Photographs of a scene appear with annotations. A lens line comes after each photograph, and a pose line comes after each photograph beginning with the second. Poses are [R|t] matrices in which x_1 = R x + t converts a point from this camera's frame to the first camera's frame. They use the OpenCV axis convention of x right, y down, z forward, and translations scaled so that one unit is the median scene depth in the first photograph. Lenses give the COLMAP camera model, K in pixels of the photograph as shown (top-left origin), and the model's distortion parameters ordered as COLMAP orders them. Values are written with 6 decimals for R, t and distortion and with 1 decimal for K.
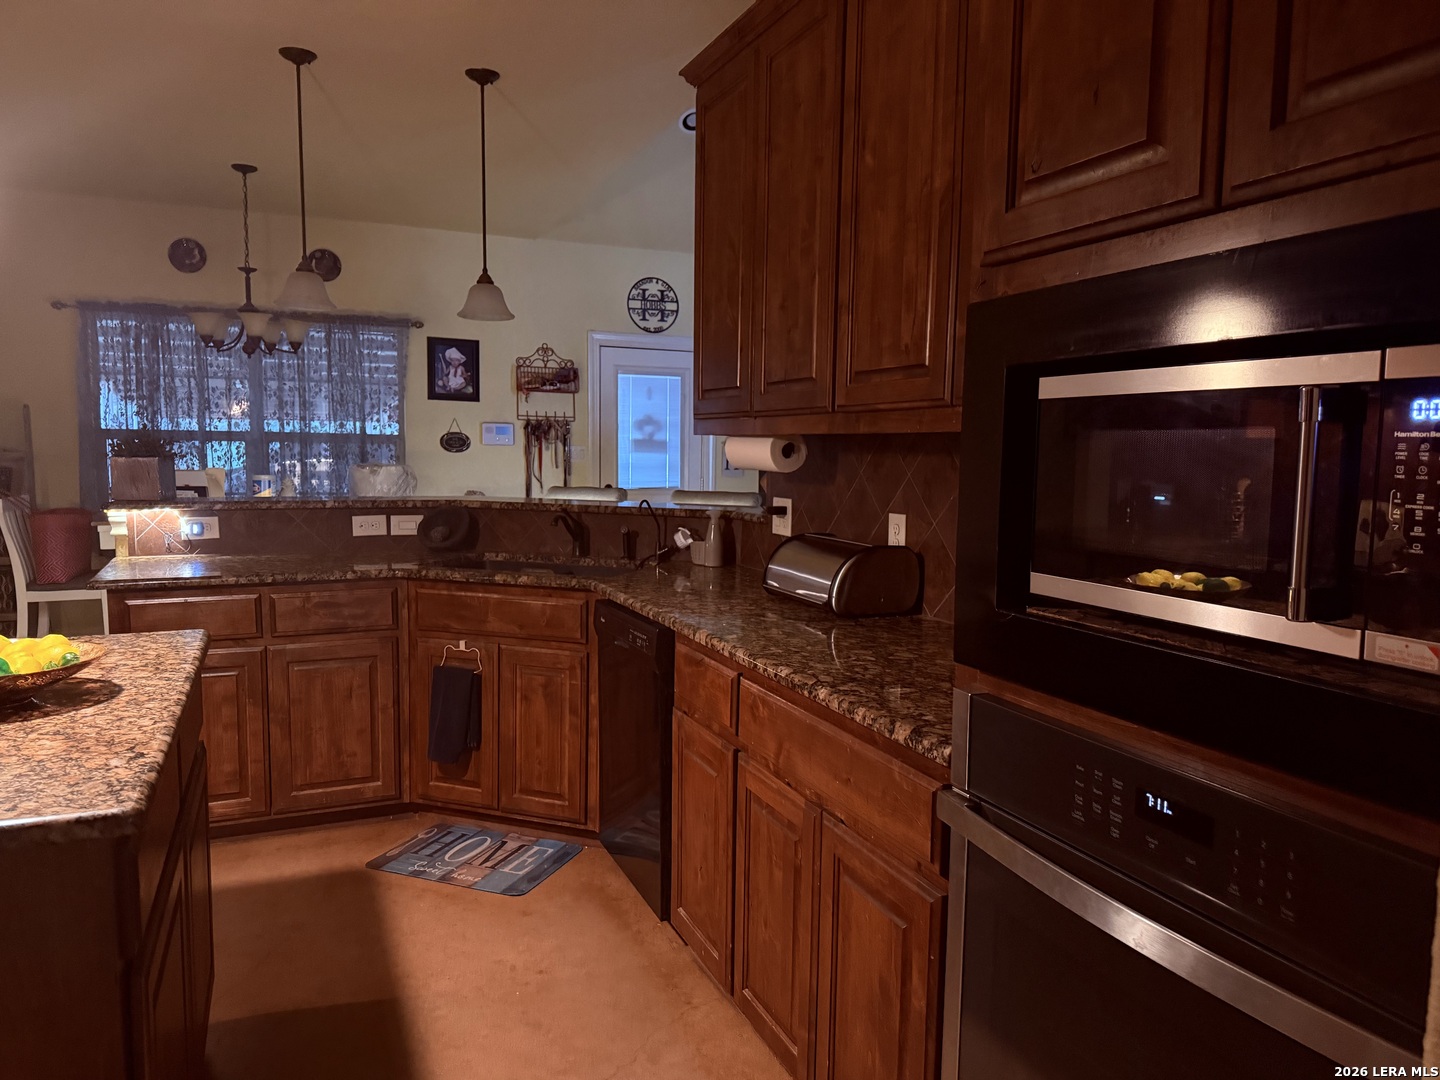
lens RADIAL K [[1012.6, 0, 723.7], [0, 1012.6, 539.5], [0, 0, 1]] dist [0.065123, -0.079849]
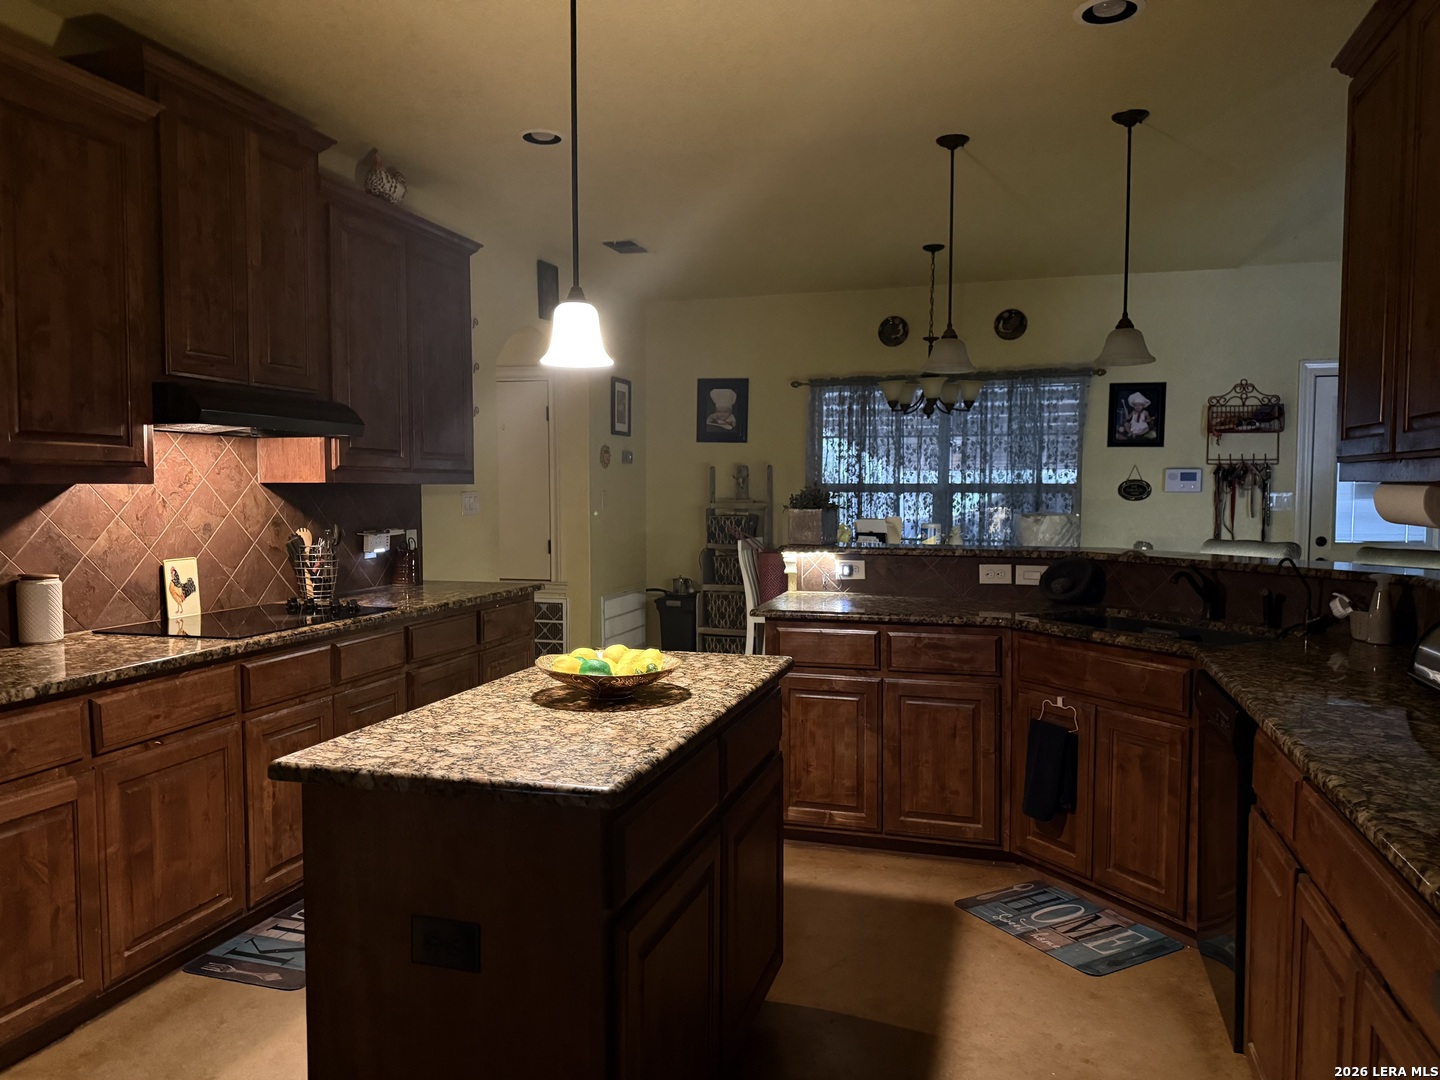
lens RADIAL K [[1012.6, 0, 714.8], [0, 1012.6, 539.1], [0, 0, 1]] dist [0.065123, -0.079849]
pose [[0.762245, 0.021772, -0.646922, 0.121244], [-0.051024, 0.998345, -0.026521, -0.008634], [0.645274, 0.053224, 0.762095, 0.032427]]
